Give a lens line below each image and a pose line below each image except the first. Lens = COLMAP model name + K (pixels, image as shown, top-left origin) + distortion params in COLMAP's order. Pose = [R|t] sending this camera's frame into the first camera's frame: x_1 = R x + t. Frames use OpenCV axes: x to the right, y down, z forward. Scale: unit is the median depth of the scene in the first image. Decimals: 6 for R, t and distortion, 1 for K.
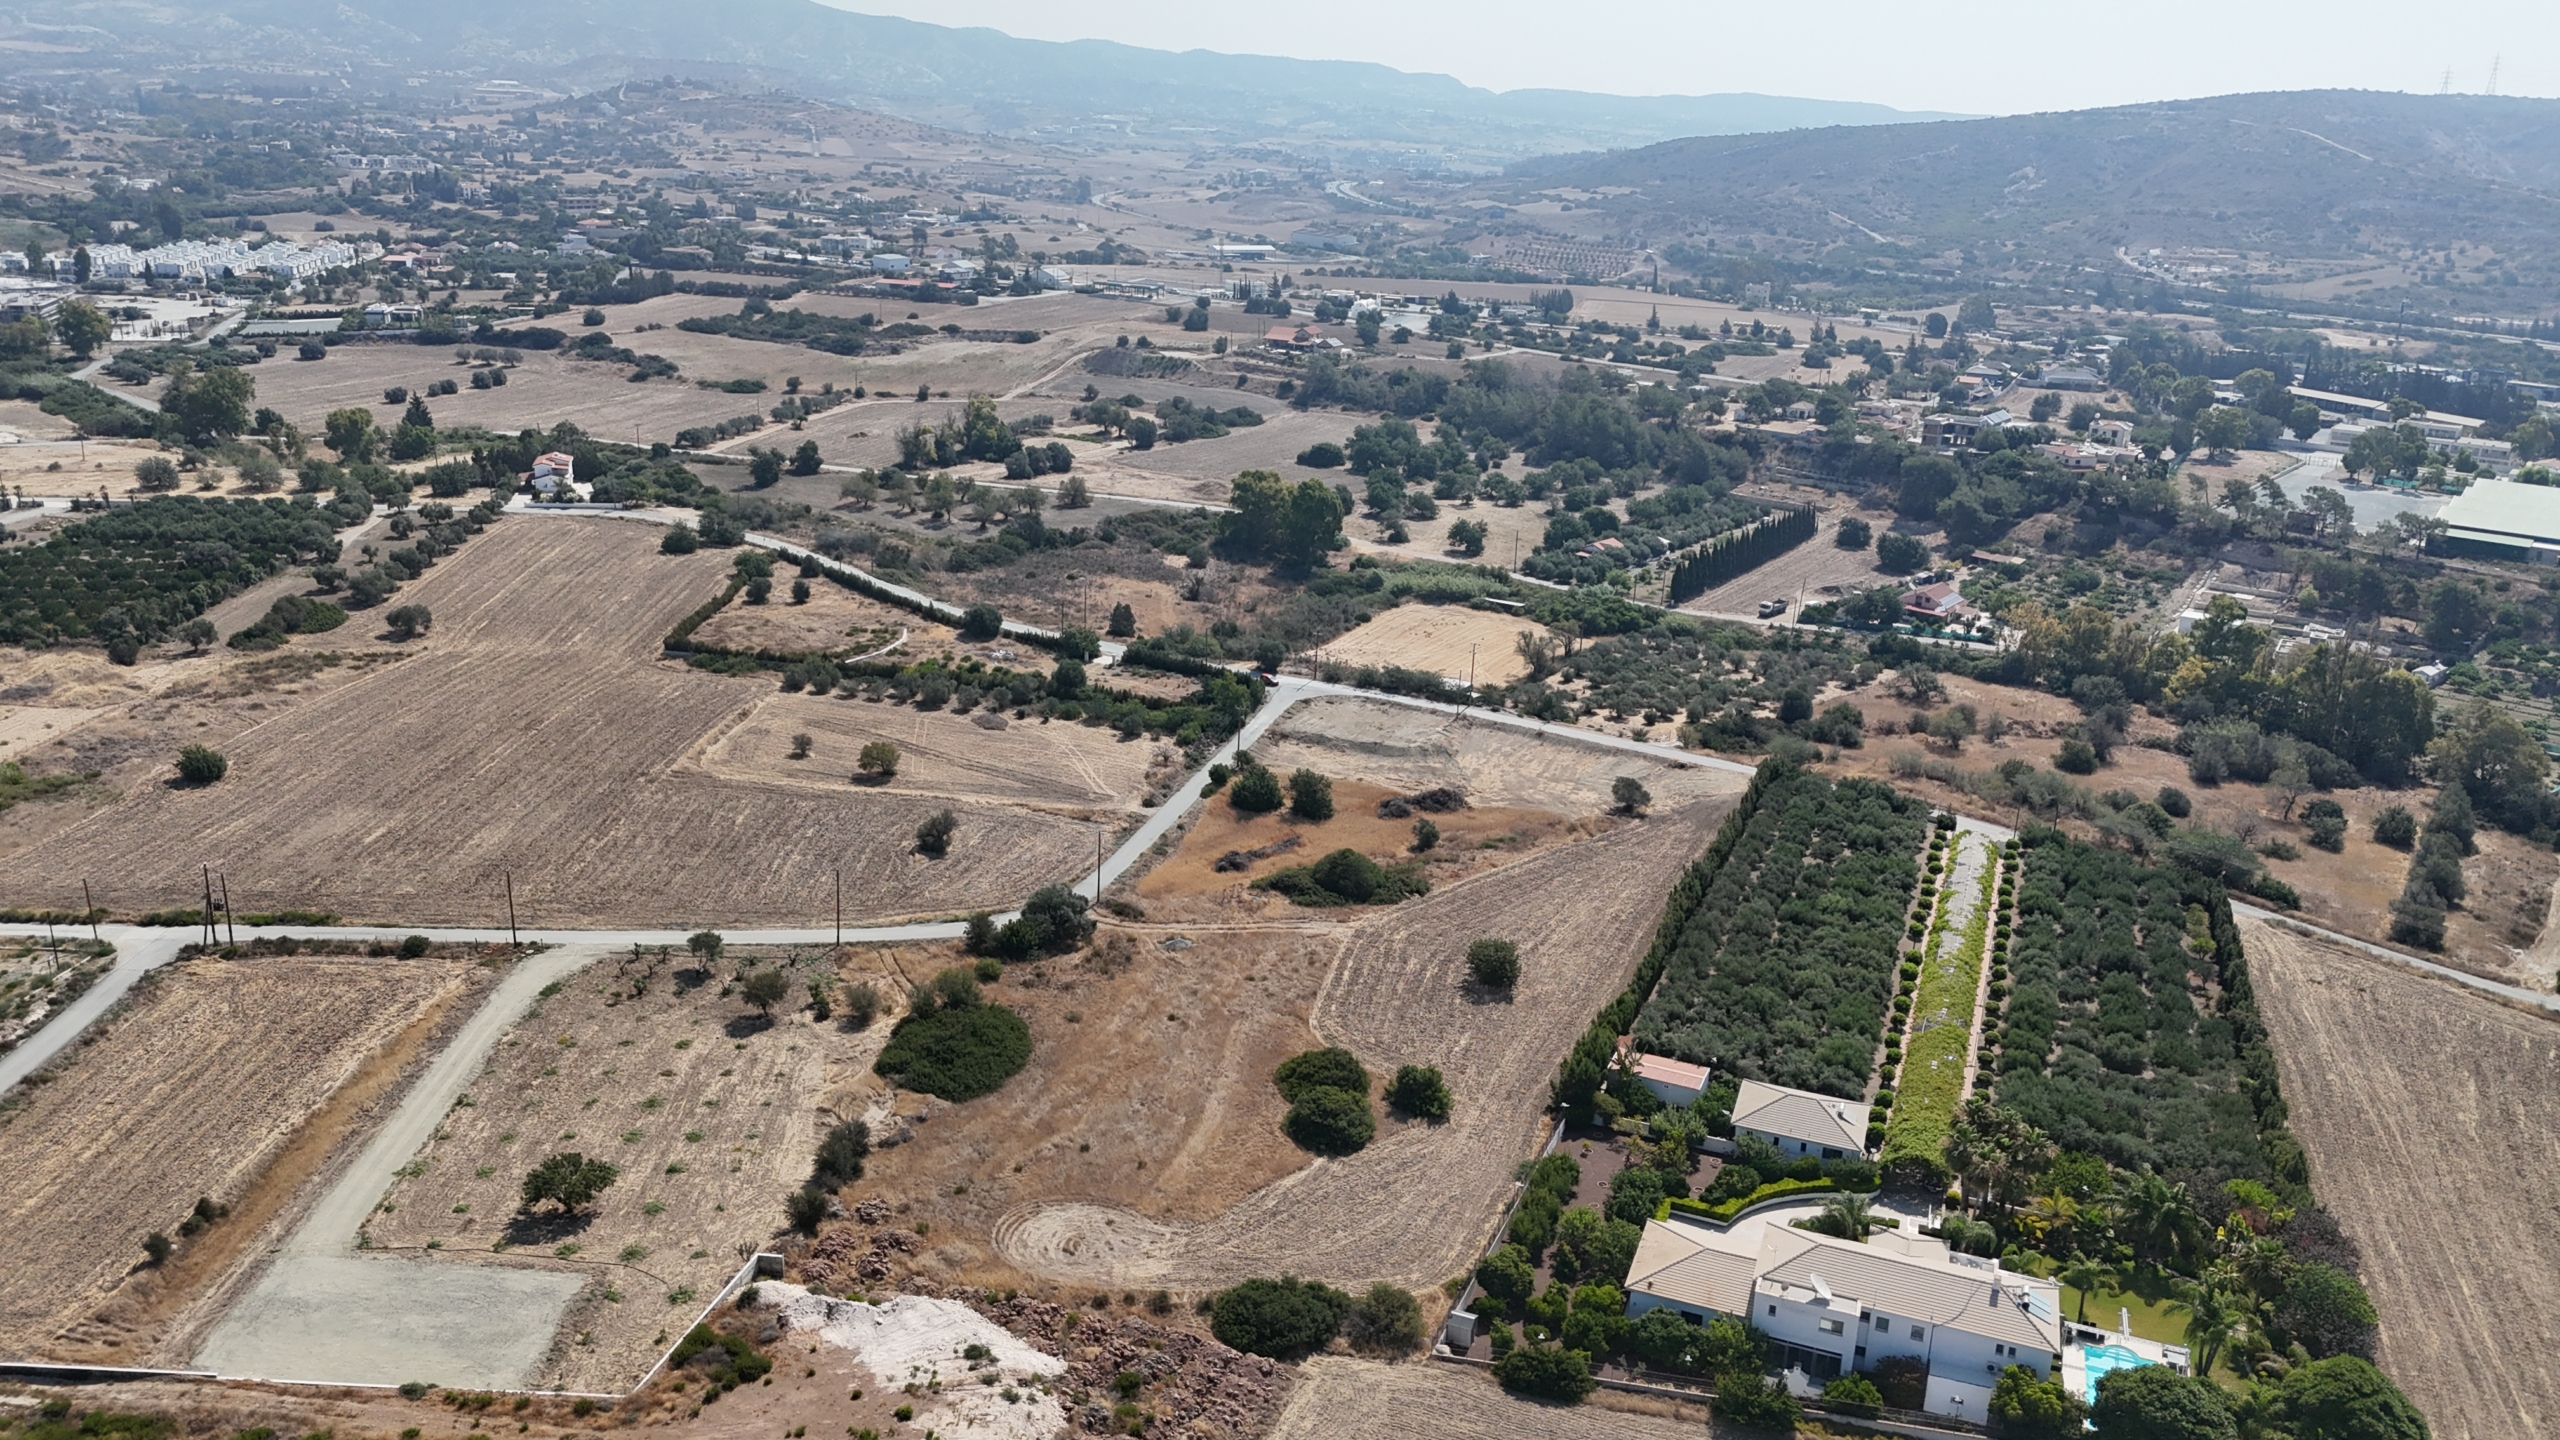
lens RADIAL K [[1876.4, 0, 1273.7], [0, 1876.4, 727.3], [0, 0, 1]] dist [0.077866, -0.081399]
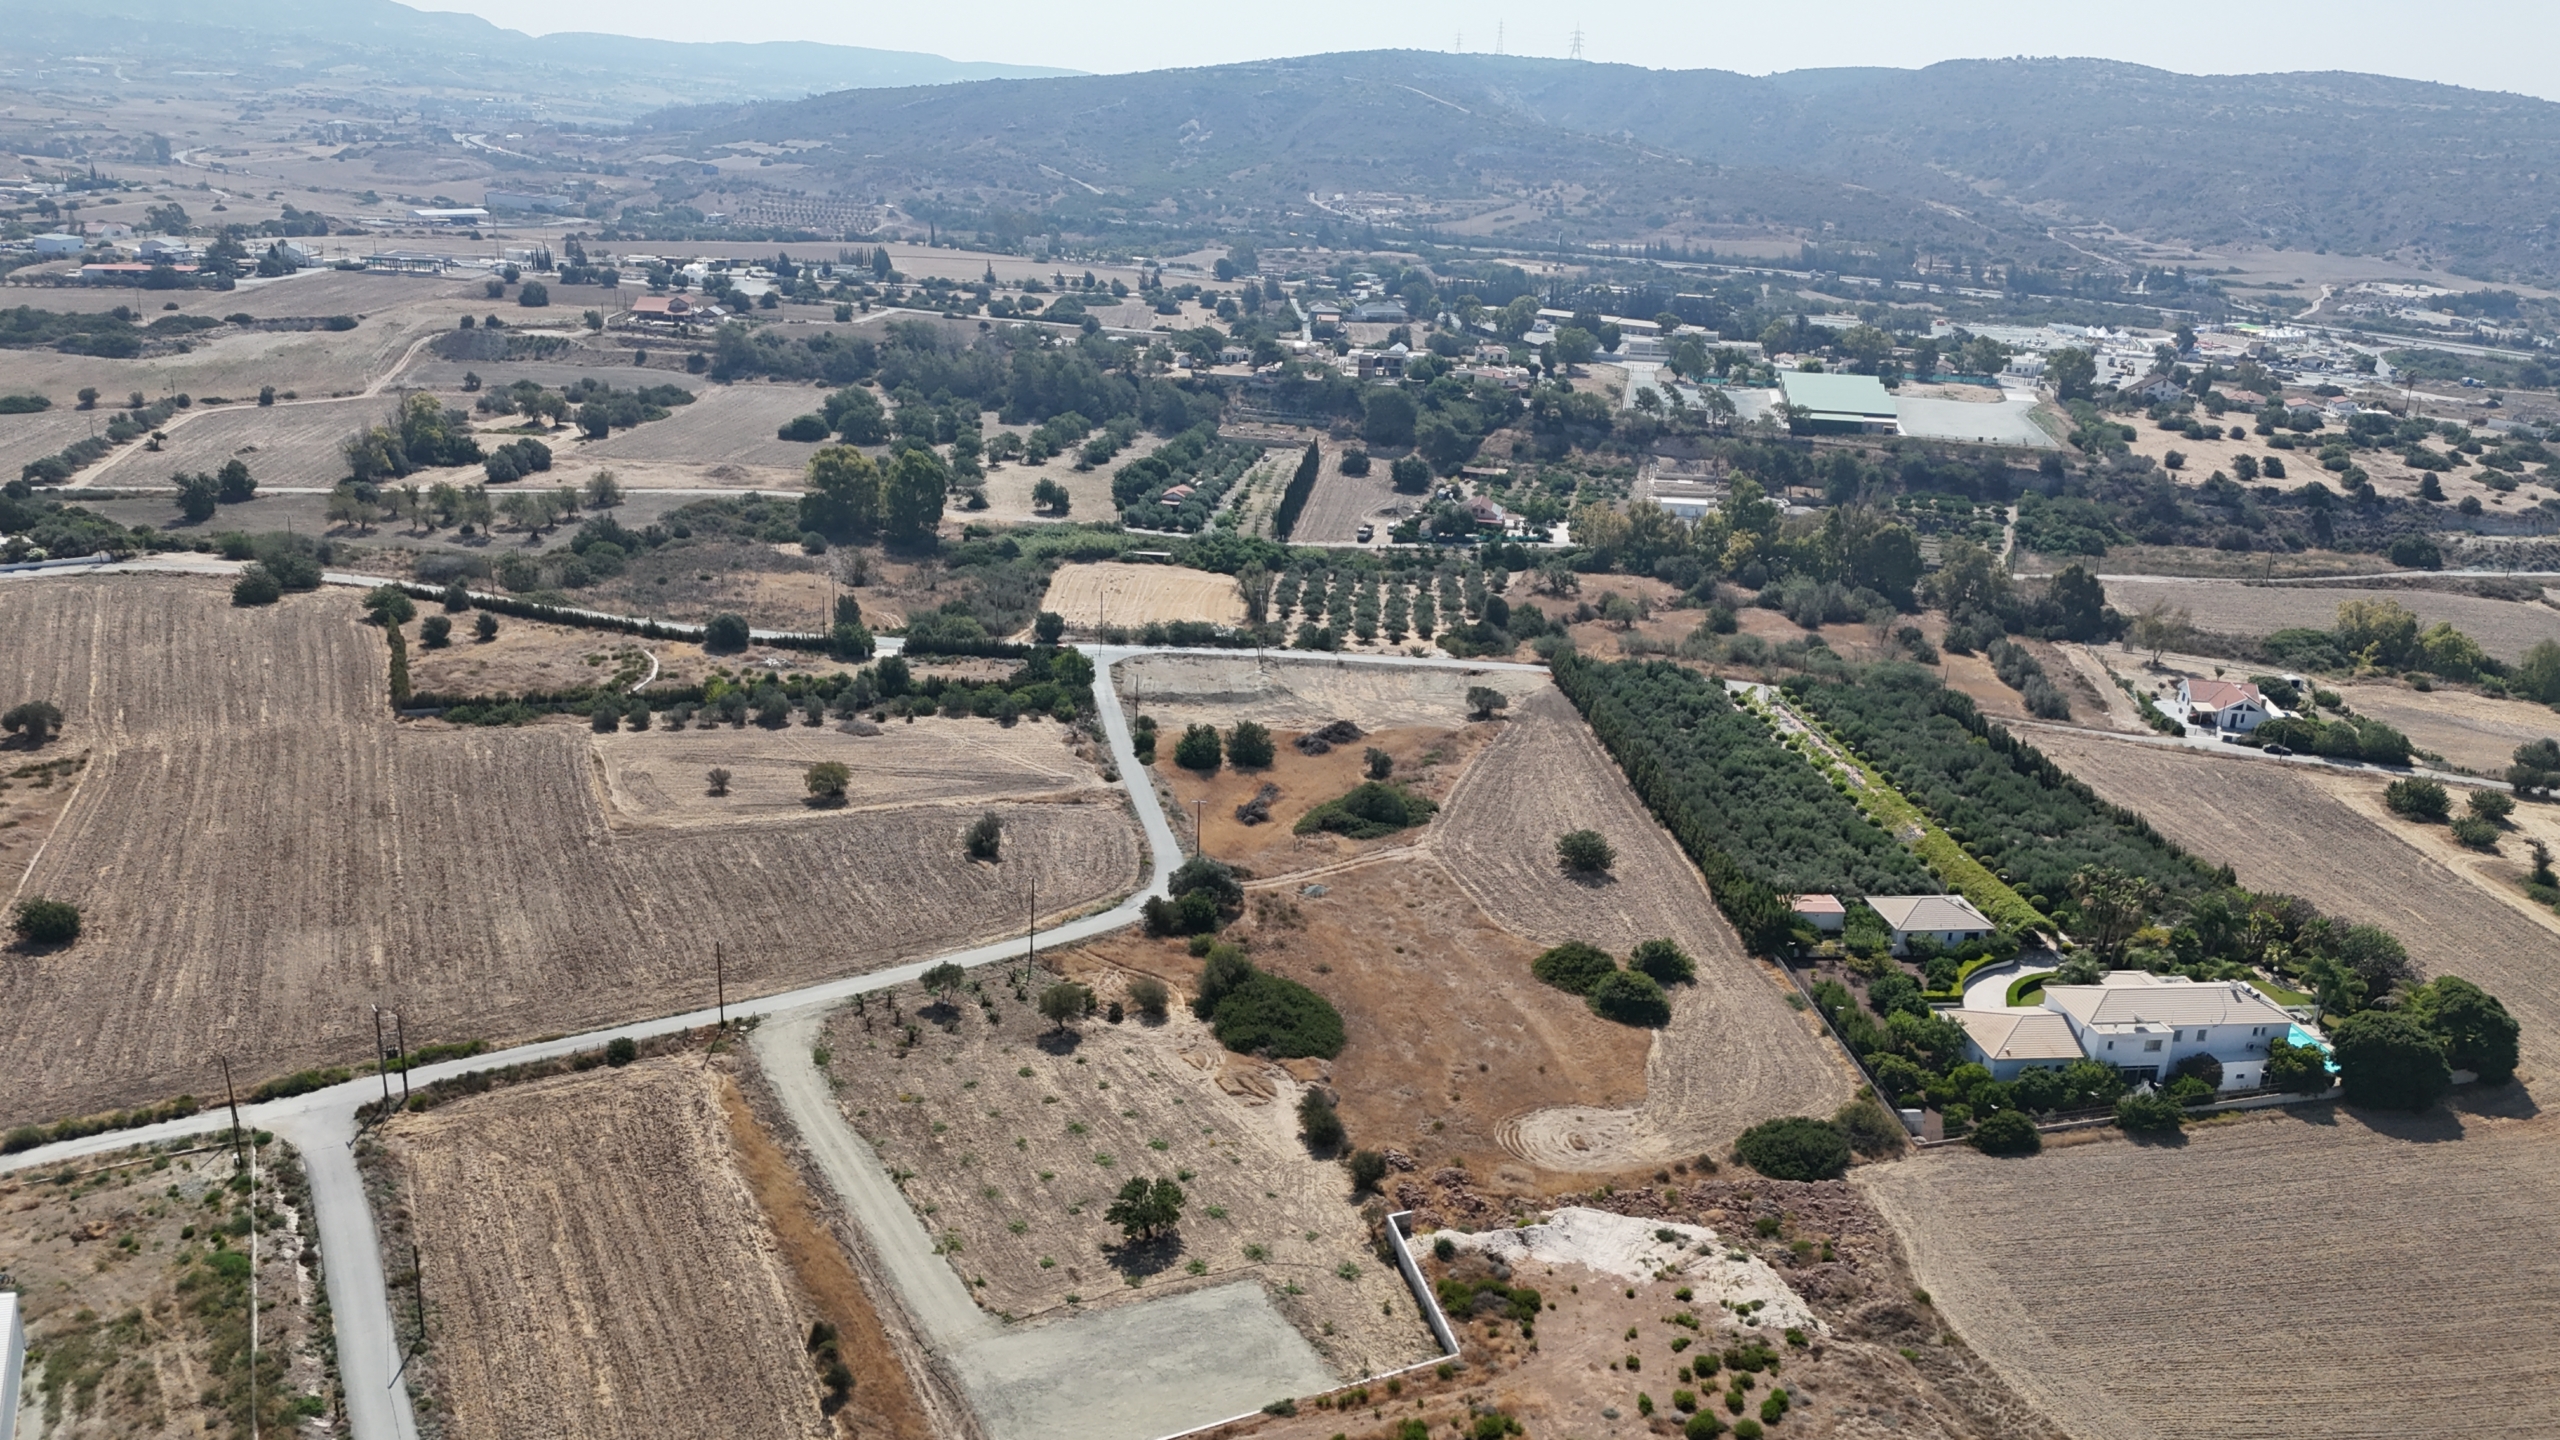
lens RADIAL K [[1855.0, 0, 1279.1], [0, 1855.0, 765.1], [0, 0, 1]] dist [0.077660, -0.076771]
pose [[0.886726, -0.161937, 0.433005, -0.224459], [0.142052, 0.986770, 0.078137, -0.016913], [-0.439929, -0.007776, 0.897999, 0.033936]]
